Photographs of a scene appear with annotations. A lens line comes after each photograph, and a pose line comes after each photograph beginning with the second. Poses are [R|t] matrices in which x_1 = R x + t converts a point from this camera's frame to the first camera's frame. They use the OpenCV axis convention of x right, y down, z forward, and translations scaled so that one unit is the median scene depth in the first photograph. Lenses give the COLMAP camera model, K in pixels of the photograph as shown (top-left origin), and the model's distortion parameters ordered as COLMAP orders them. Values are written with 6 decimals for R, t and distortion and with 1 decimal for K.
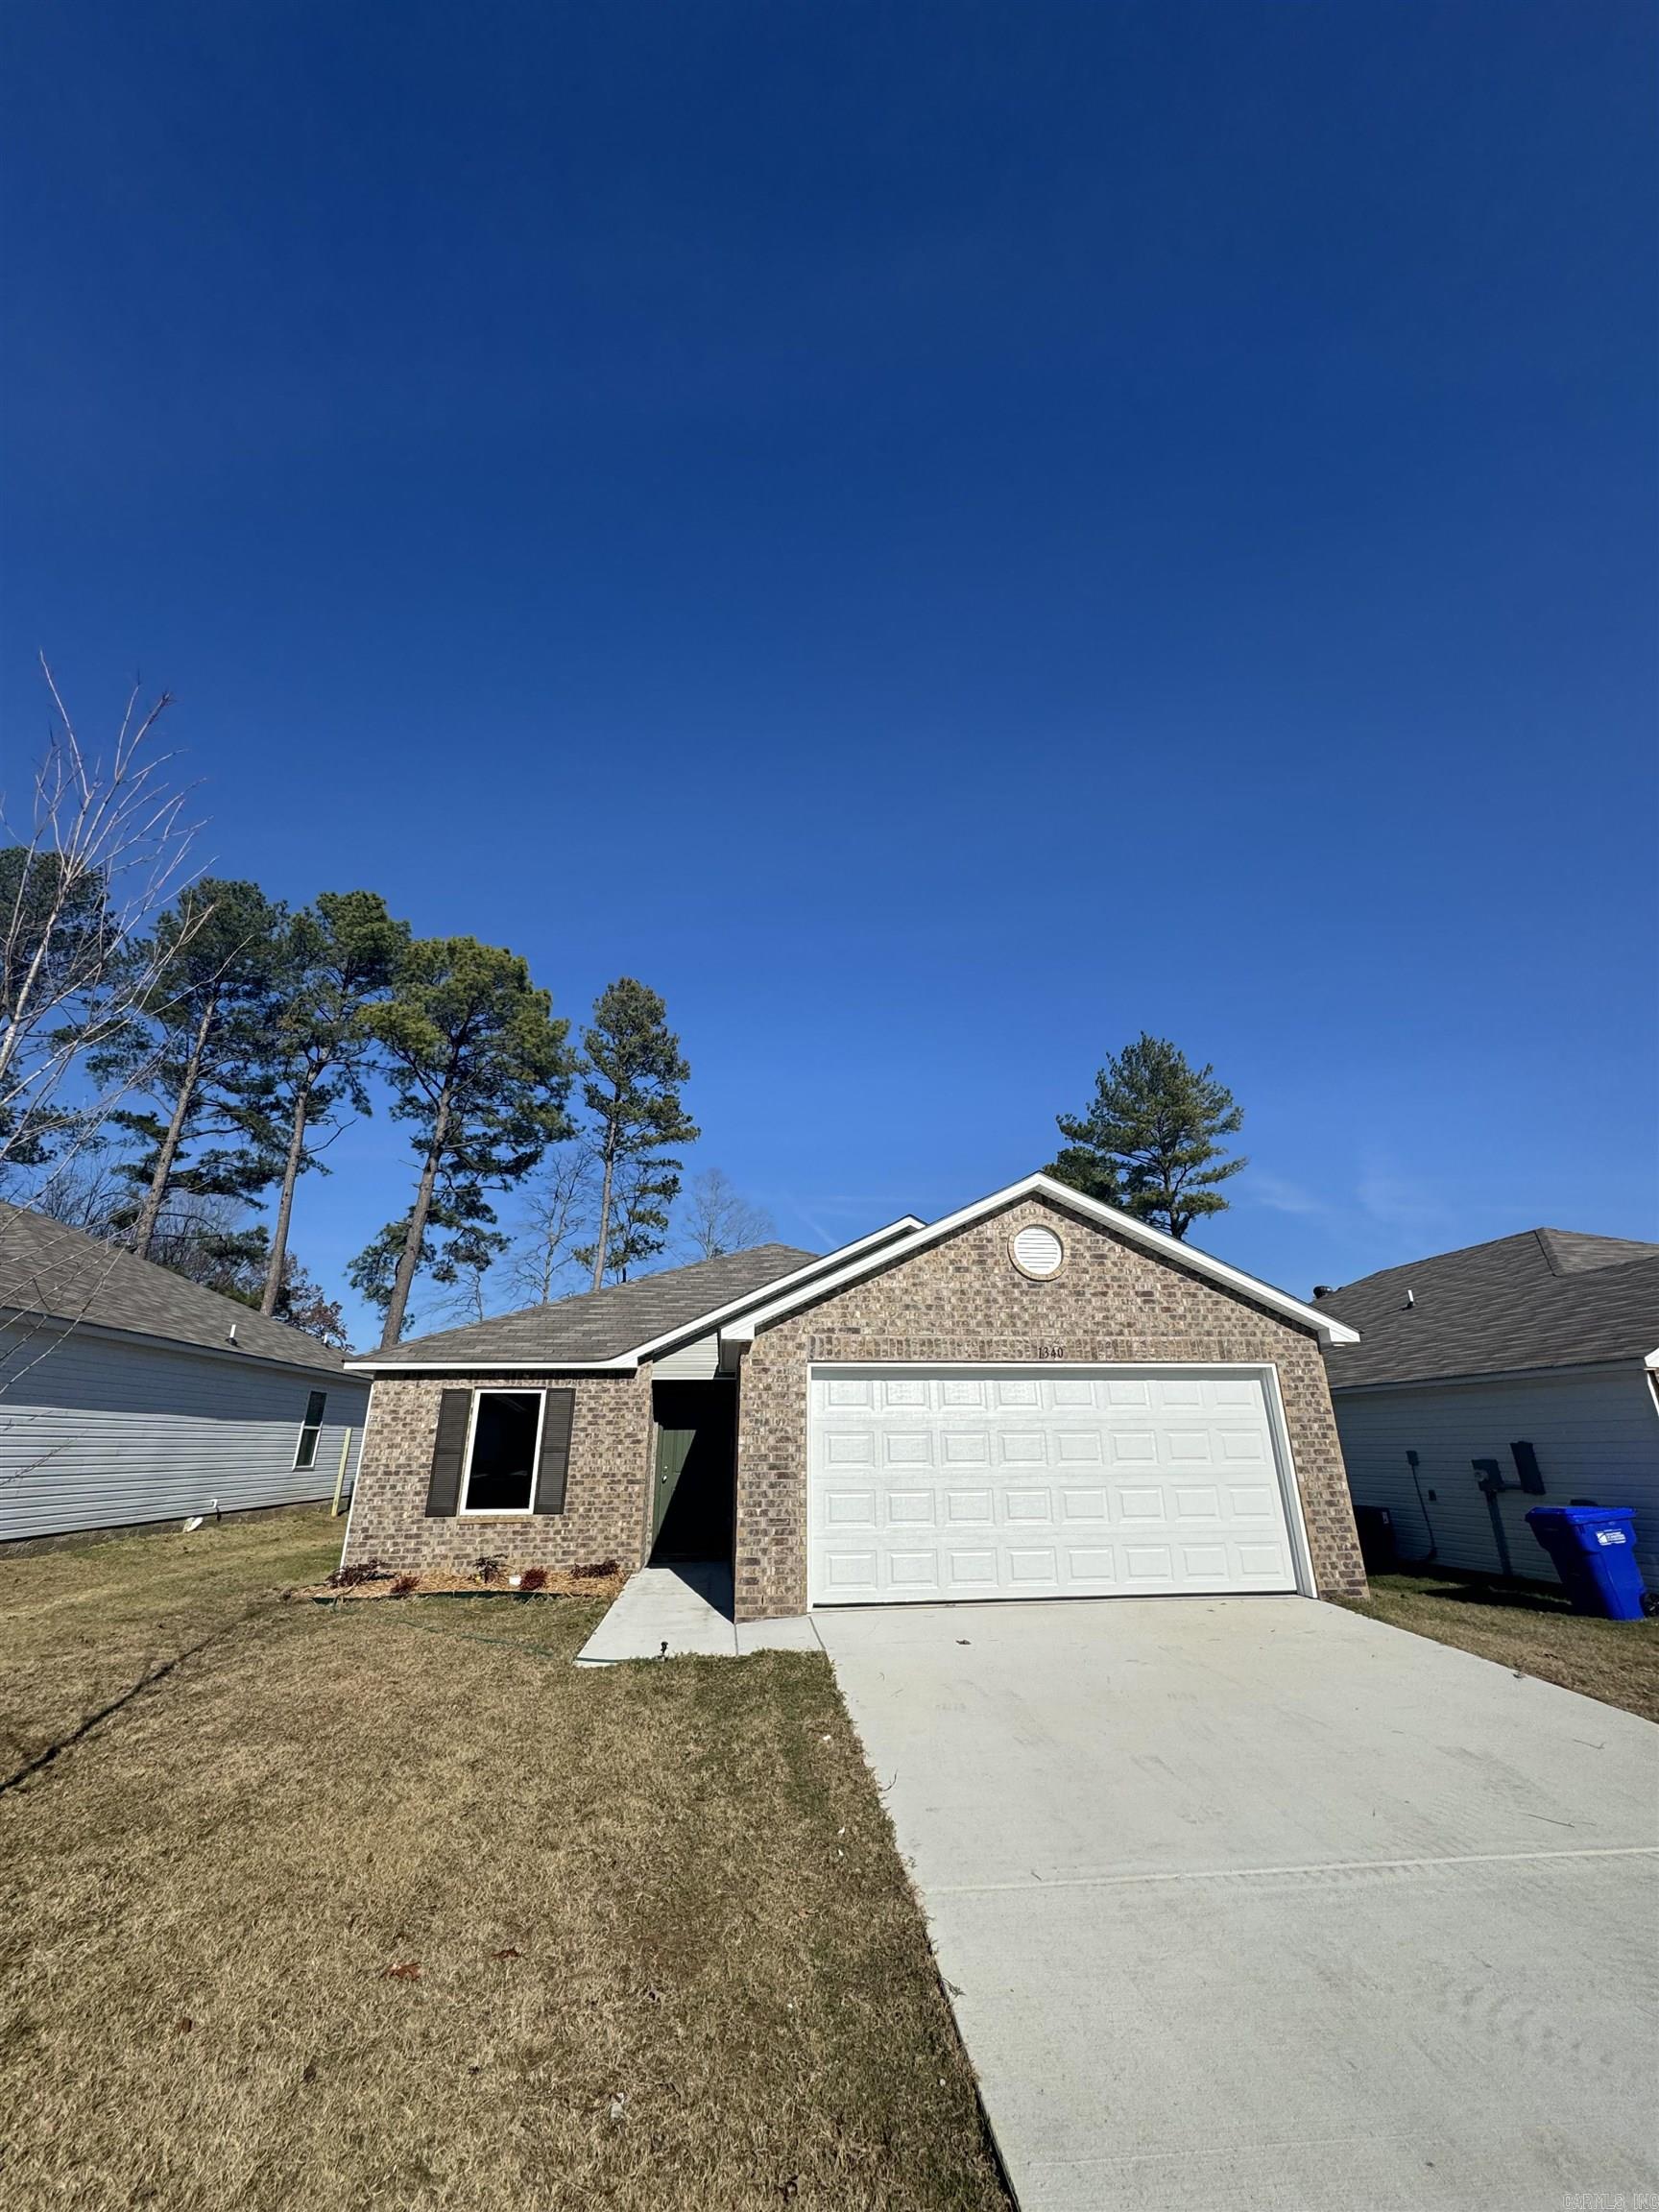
lens RADIAL K [[880.2, 0, 832.3], [0, 880.2, 1089.0], [0, 0, 1]] dist [0.000872, 0.001660]
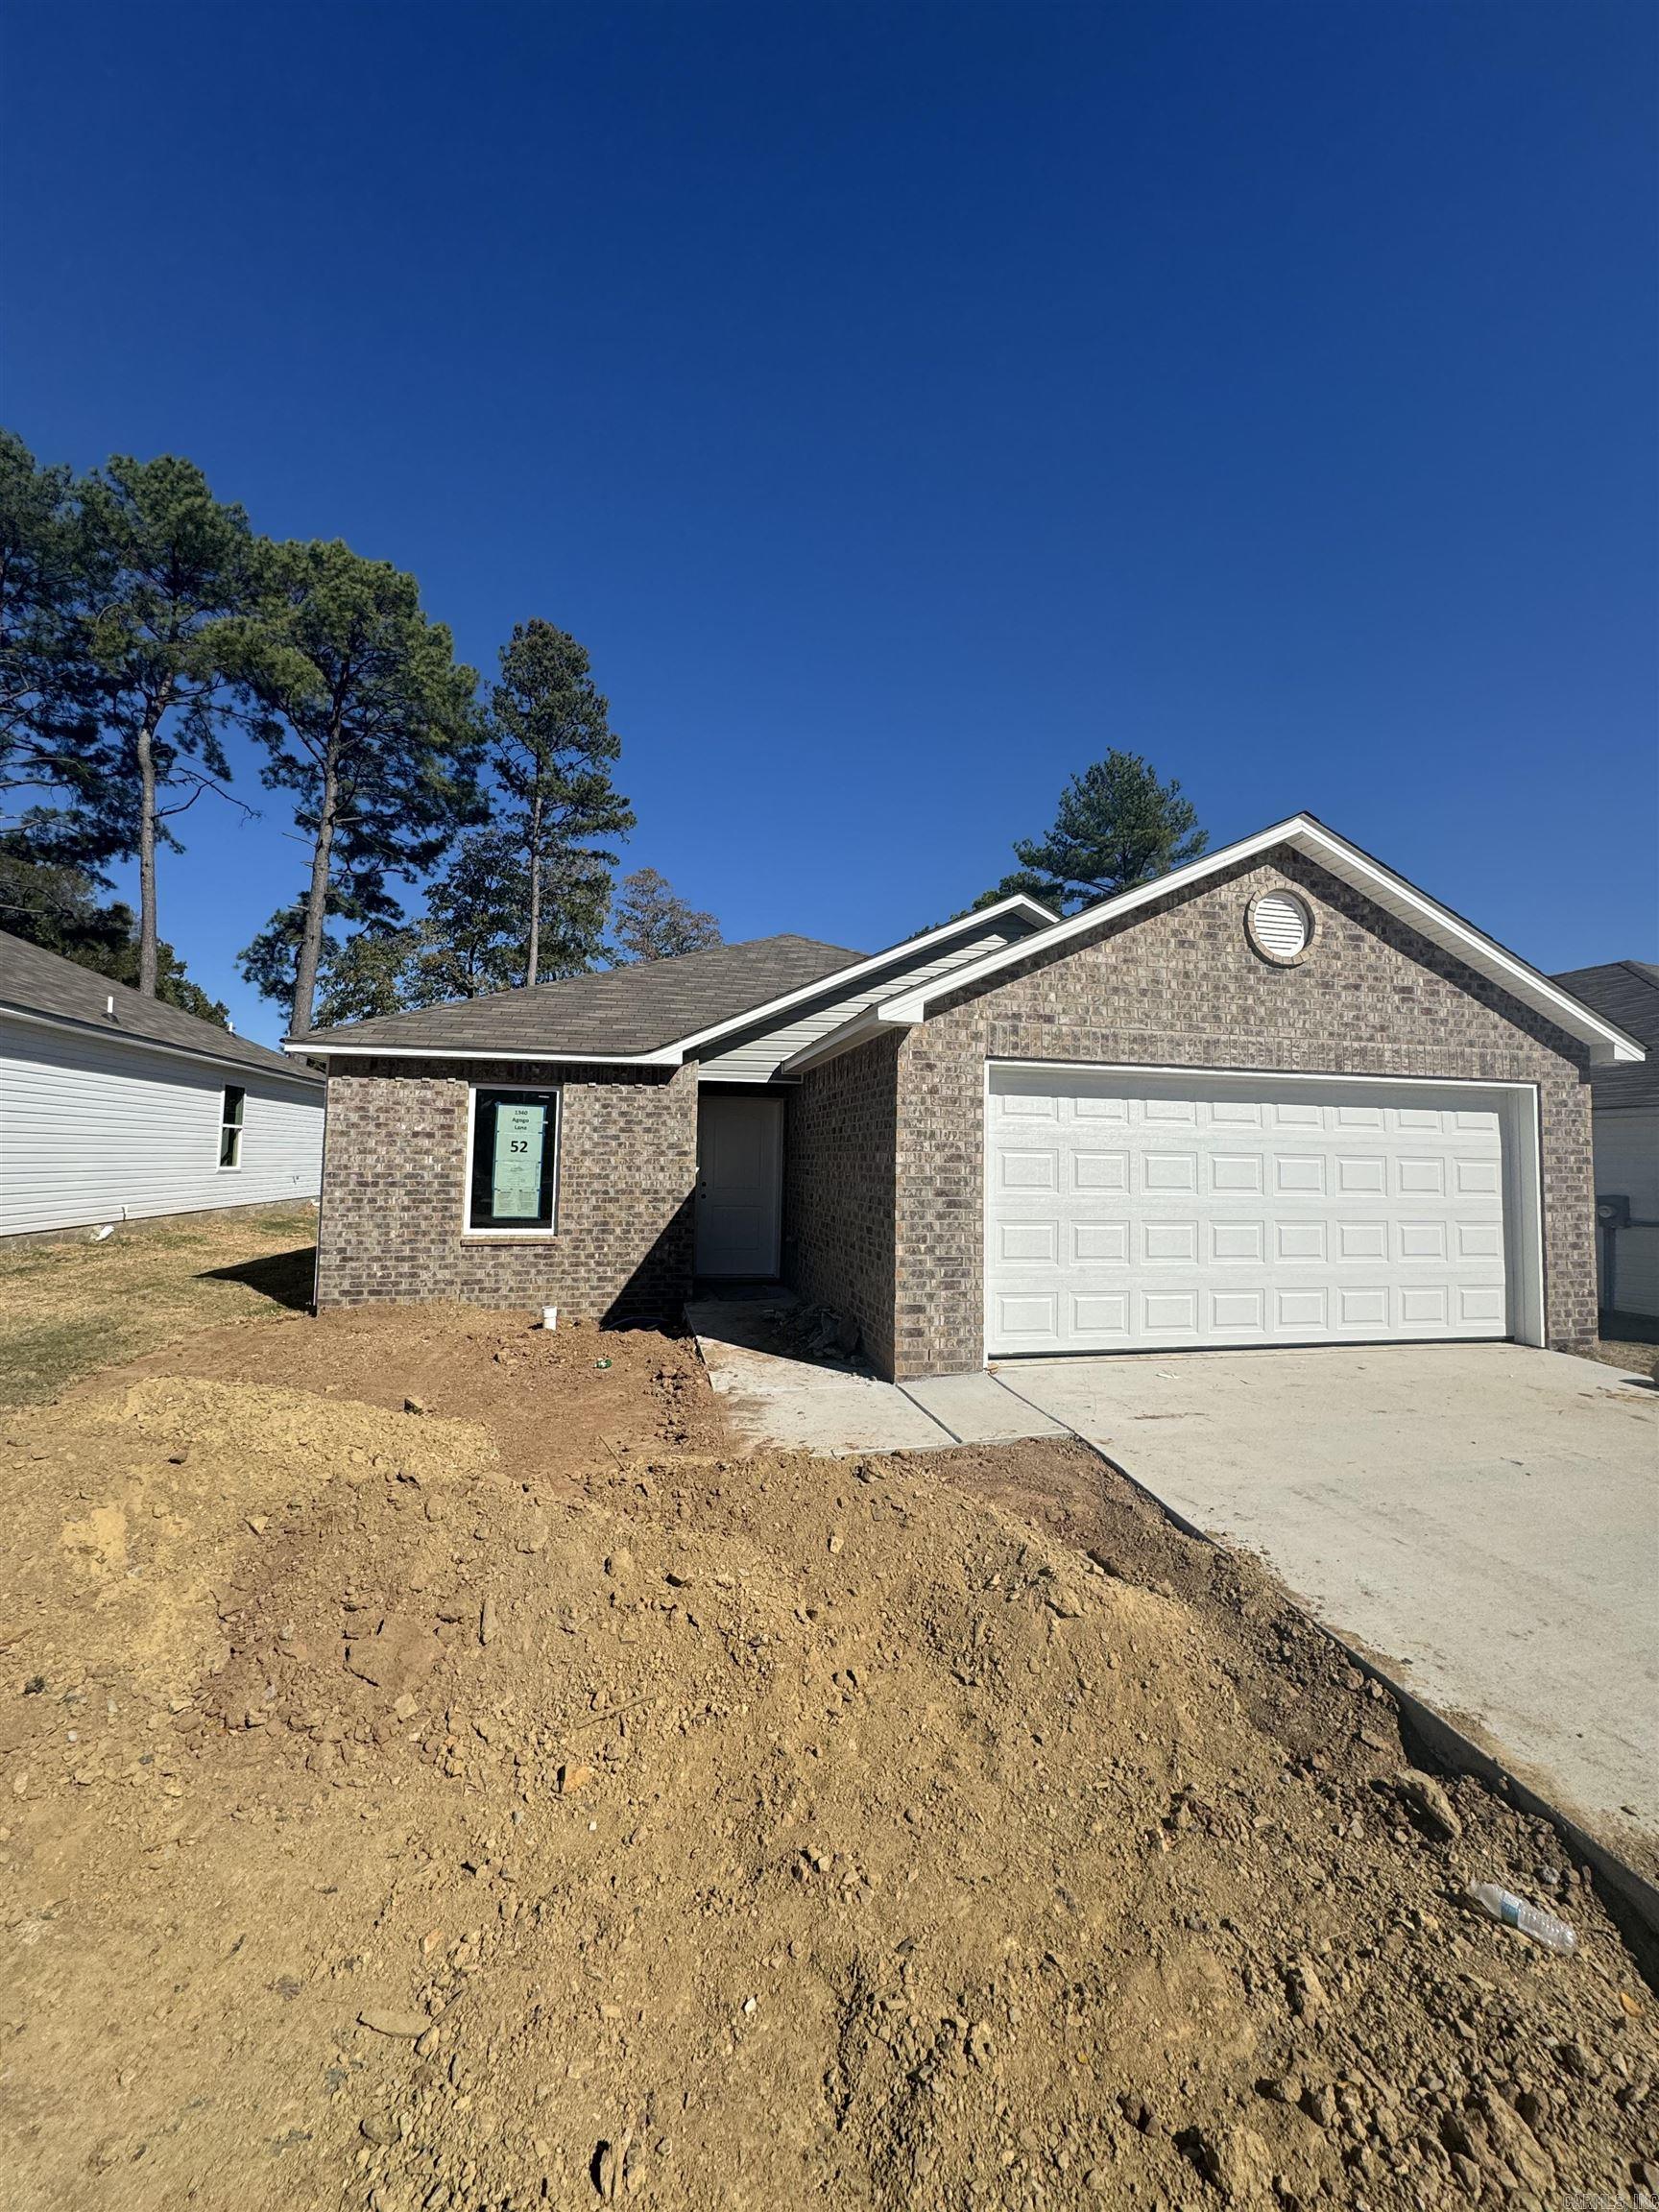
lens RADIAL K [[880.2, 0, 826.3], [0, 880.2, 1112.9], [0, 0, 1]] dist [0.000872, 0.001660]
pose [[0.994180, 0.030710, 0.103261, -0.184655], [-0.062597, 0.944773, 0.321691, 0.105873], [-0.087679, -0.326282, 0.941197, 0.264008]]
